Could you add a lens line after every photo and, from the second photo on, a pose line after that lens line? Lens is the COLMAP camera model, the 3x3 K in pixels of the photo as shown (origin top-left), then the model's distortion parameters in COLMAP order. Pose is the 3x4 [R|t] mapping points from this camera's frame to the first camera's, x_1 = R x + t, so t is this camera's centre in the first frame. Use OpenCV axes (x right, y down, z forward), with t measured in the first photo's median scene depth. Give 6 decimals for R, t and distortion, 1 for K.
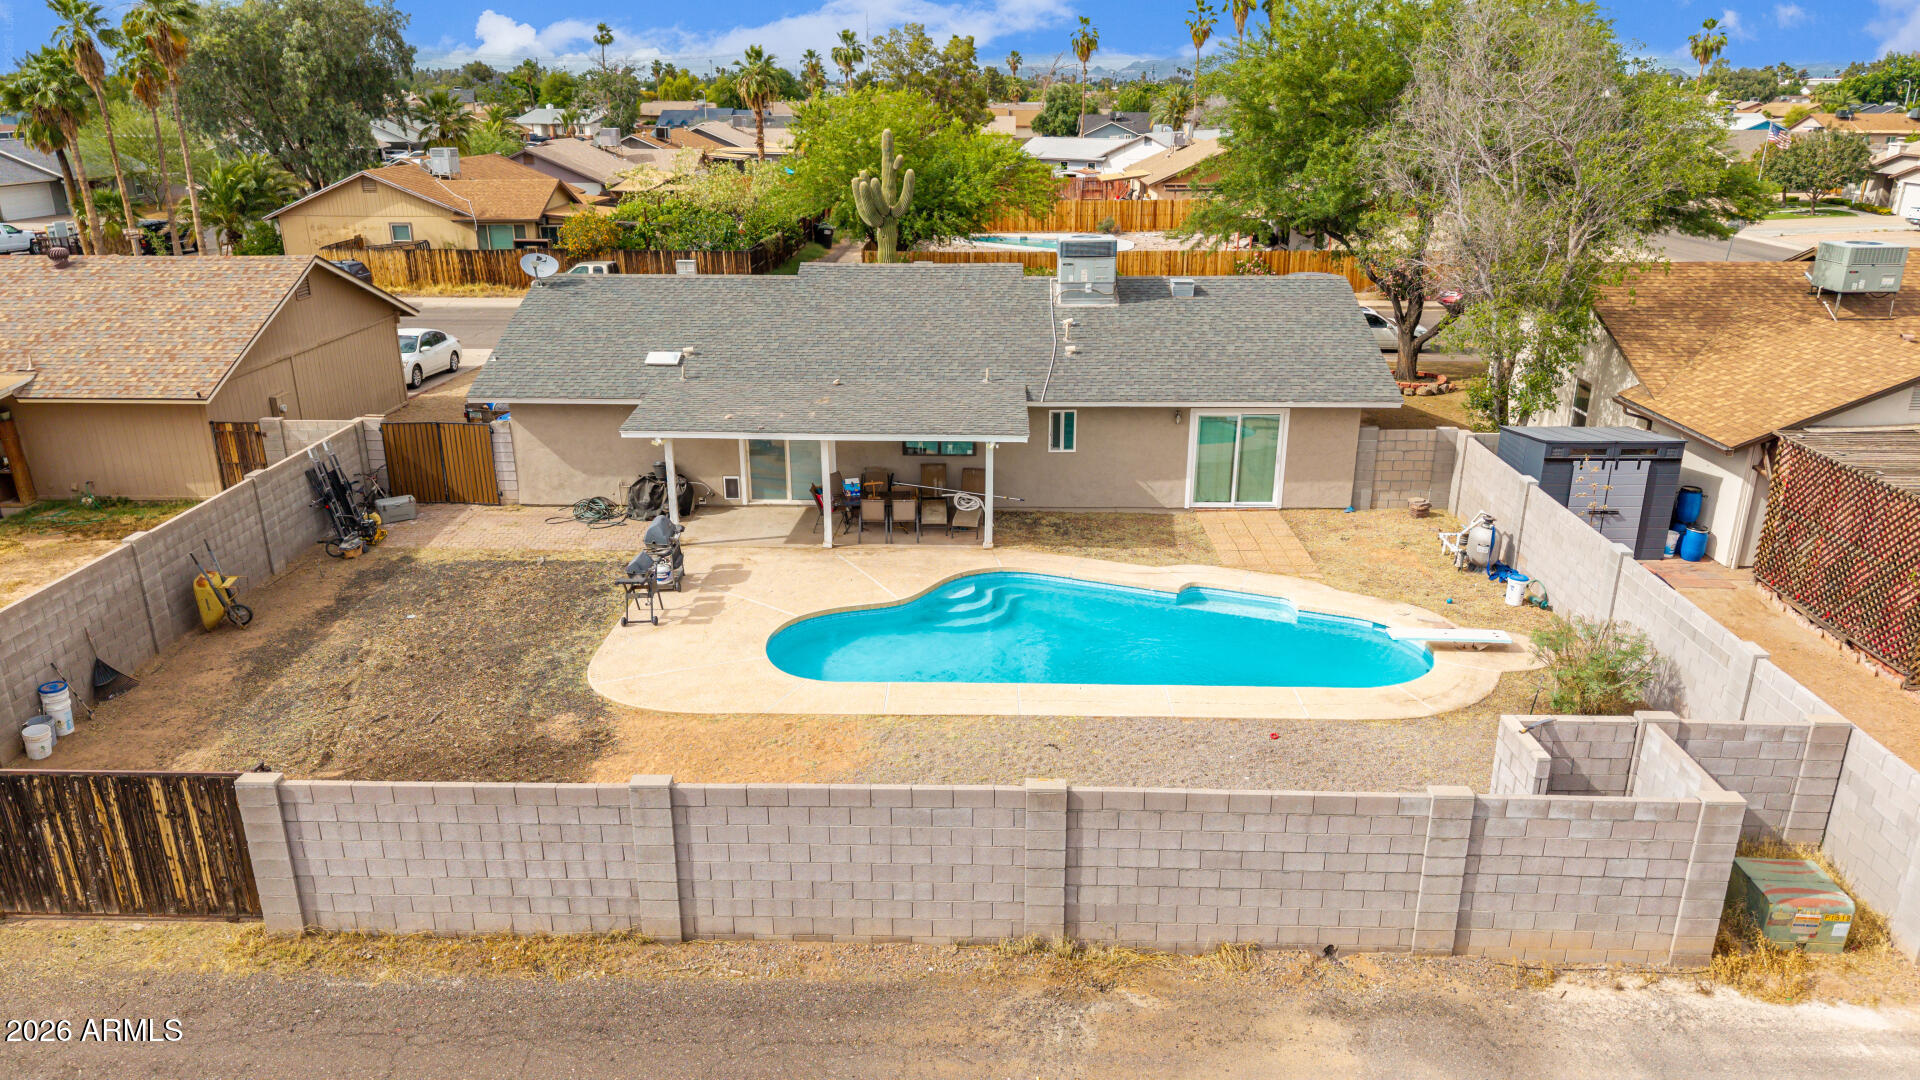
lens RADIAL K [[1280.1, 0, 962.2], [0, 1280.1, 542.9], [0, 0, 1]] dist [0.030635, -0.032698]
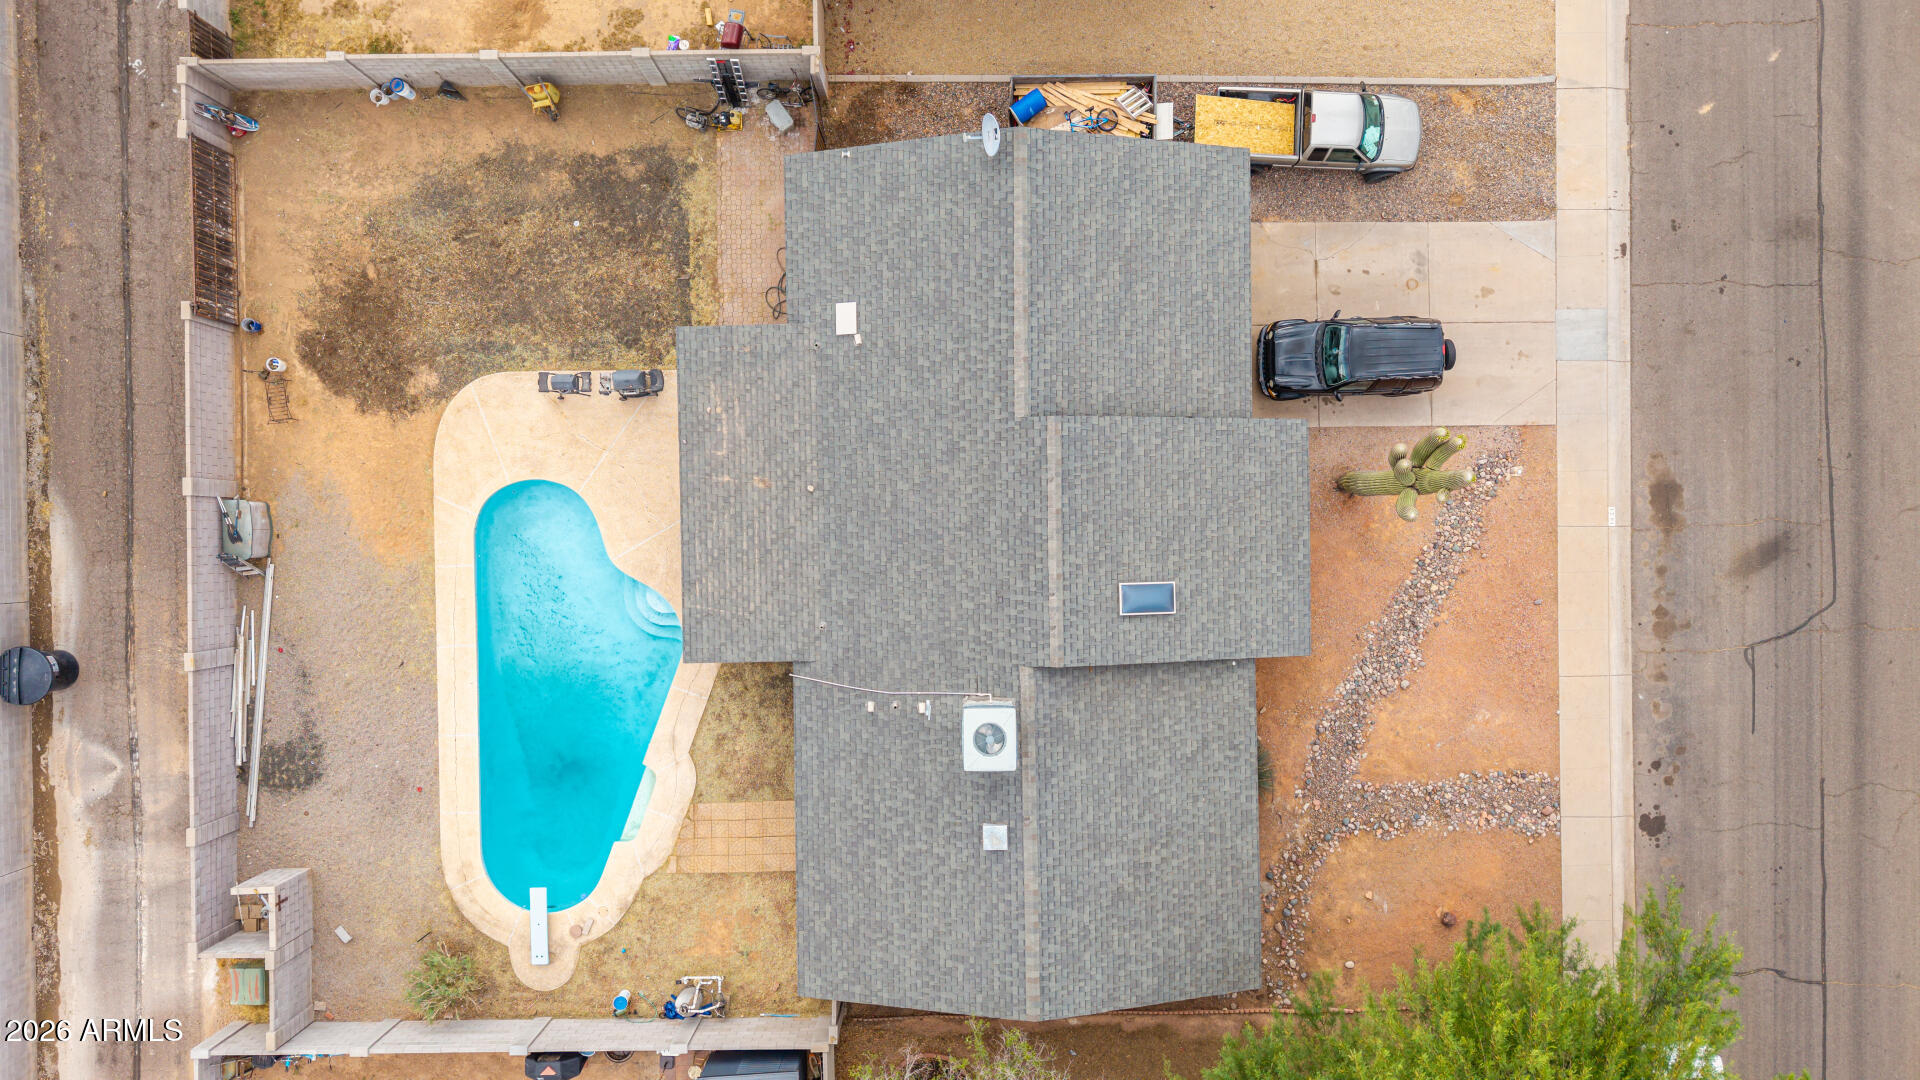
lens RADIAL K [[1280.1, 0, 976.5], [0, 1280.1, 545.6], [0, 0, 1]] dist [0.030635, -0.032698]
pose [[0.037605, 0.999255, 0.008730, -0.058242], [-0.341145, 0.004626, 0.939999, -1.304905], [0.939258, -0.038327, 0.341064, 0.826743]]
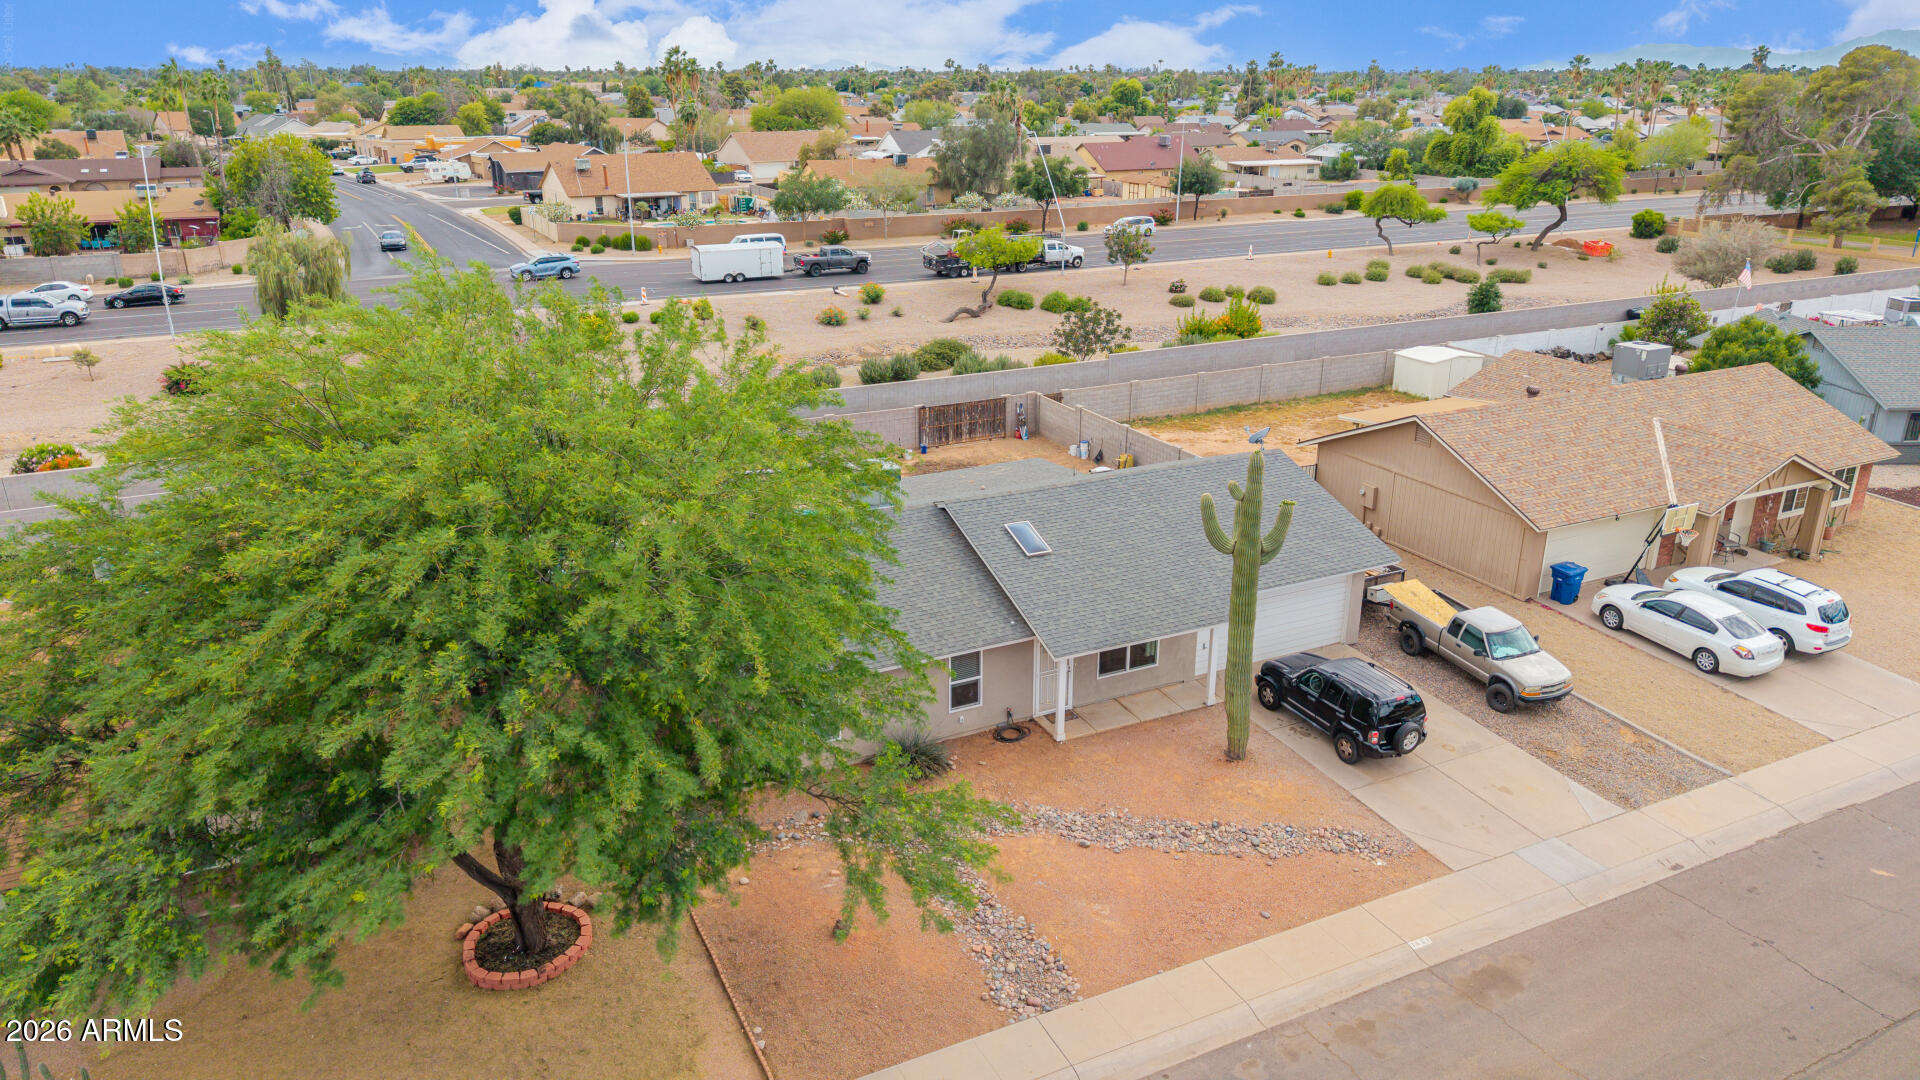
lens RADIAL K [[1280.1, 0, 959.7], [0, 1280.1, 546.8], [0, 0, 1]] dist [0.030635, -0.032698]
pose [[-0.887359, 0.161260, -0.431959, 0.641010], [-0.154397, 0.778835, 0.607929, -1.071008], [0.434459, 0.606145, -0.666208, 2.211829]]
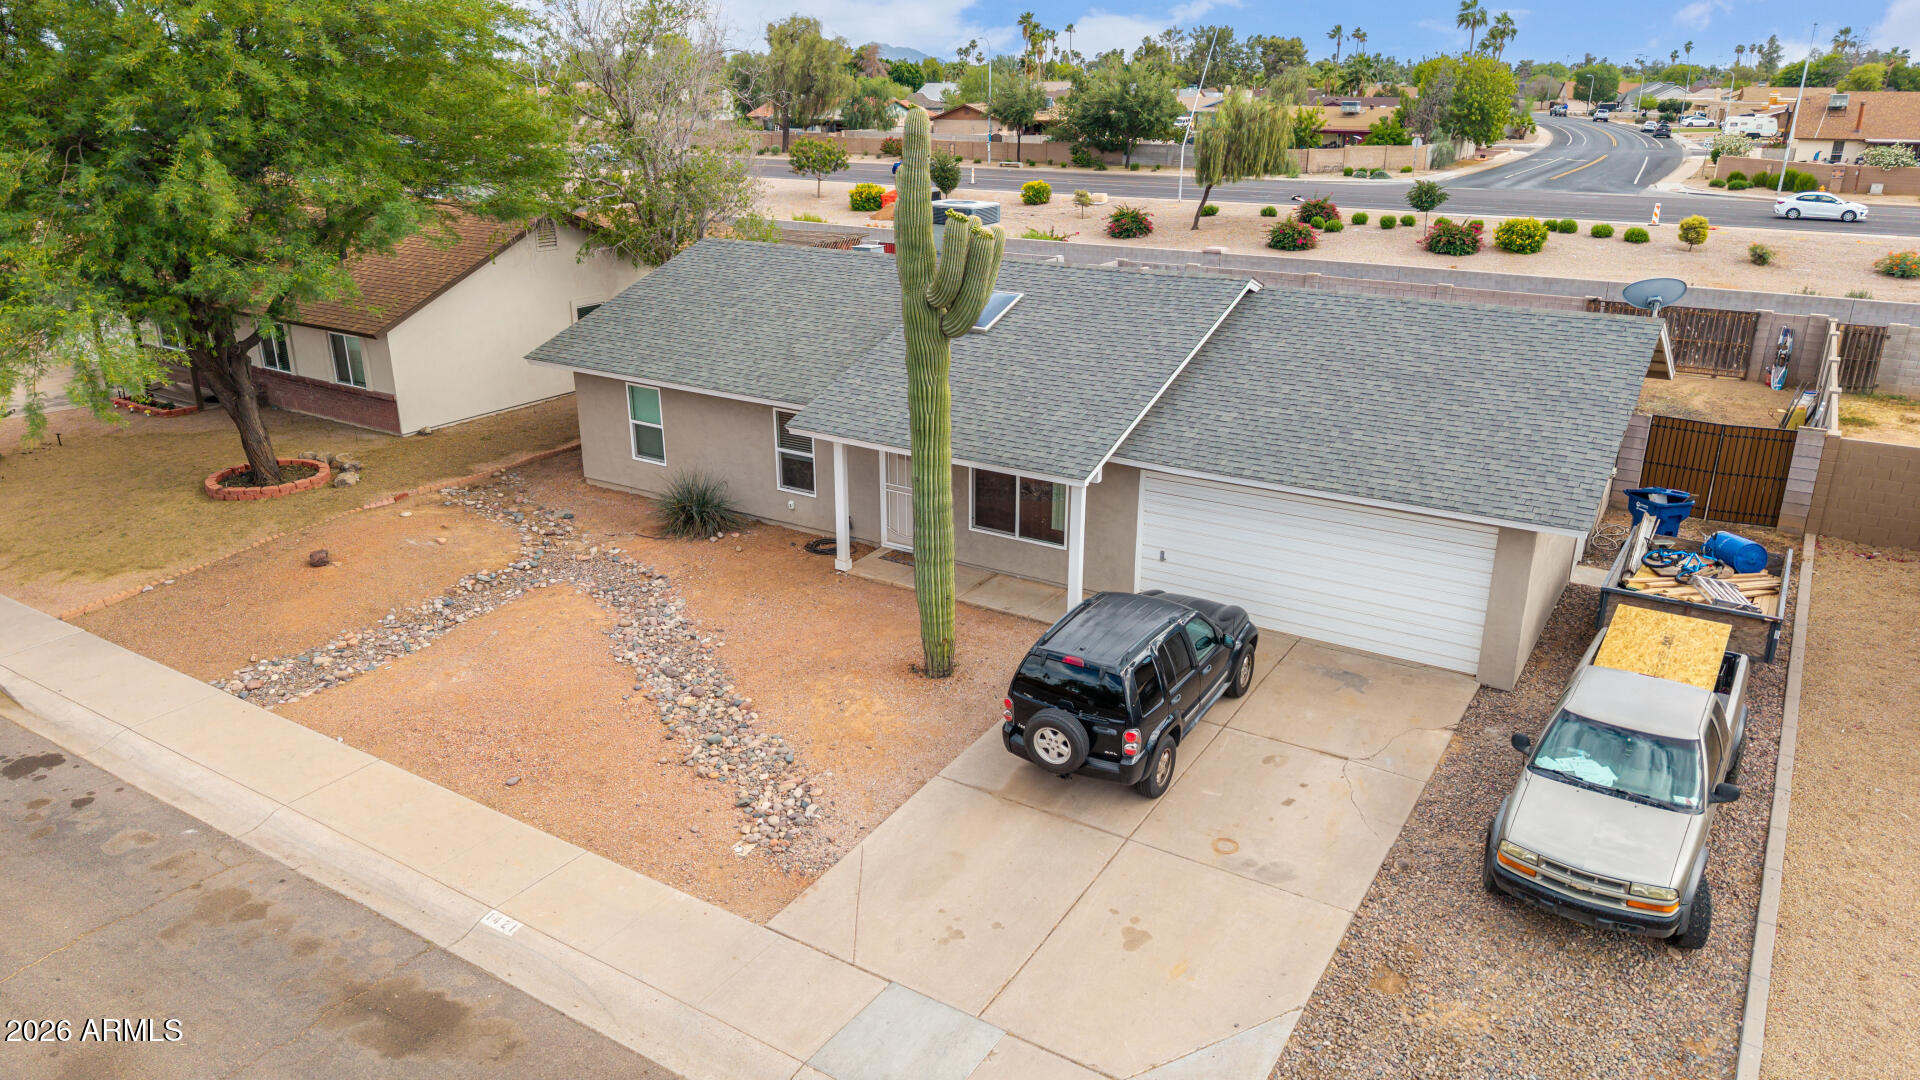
lens RADIAL K [[1280.1, 0, 962.3], [0, 1280.1, 556.2], [0, 0, 1]] dist [0.030635, -0.032698]
pose [[-0.856144, -0.180927, 0.484029, -0.450931], [0.174586, 0.780339, 0.600492, -0.696685], [-0.486352, 0.598612, -0.636495, 2.048060]]
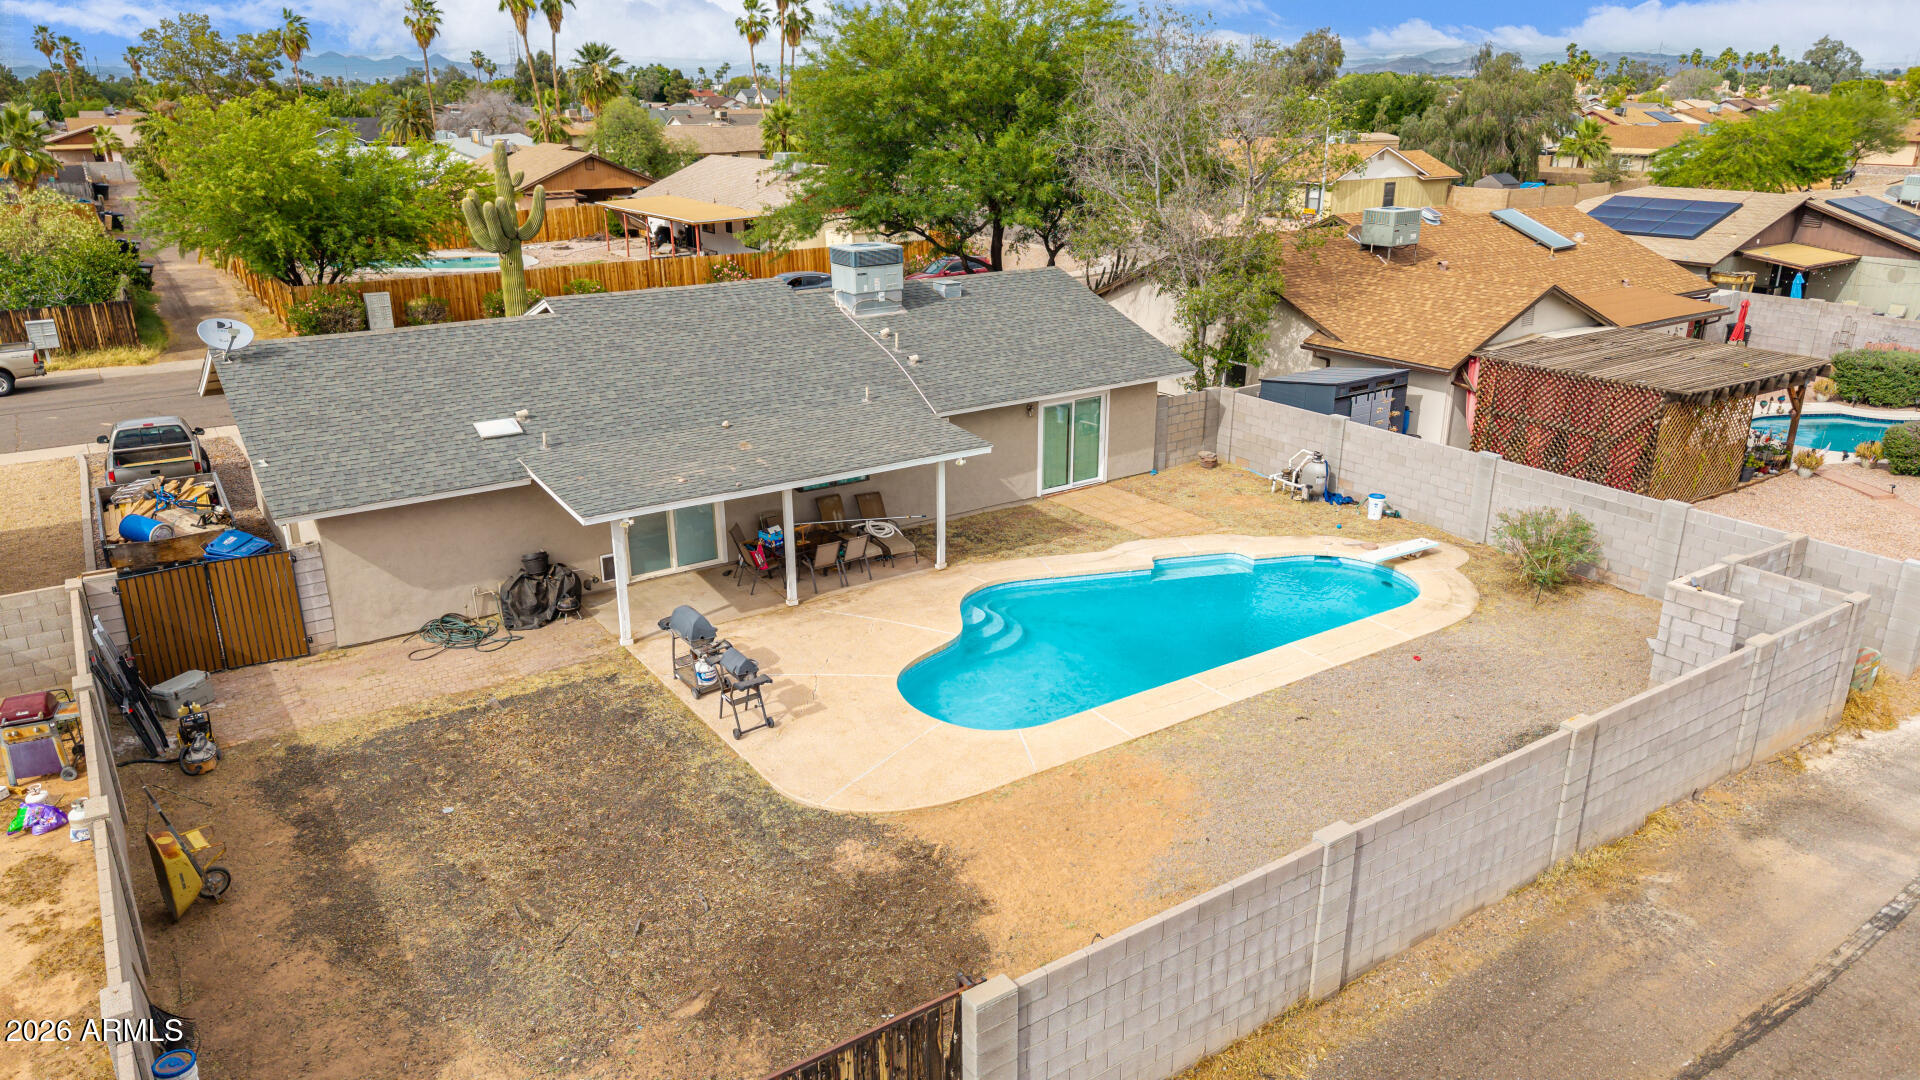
lens RADIAL K [[1280.1, 0, 955.5], [0, 1280.1, 542.4], [0, 0, 1]] dist [0.030635, -0.032698]
pose [[0.814096, -0.195577, 0.546806, -0.510739], [0.196568, 0.978806, 0.057436, -0.071210], [-0.546450, 0.060727, 0.835287, 0.190914]]
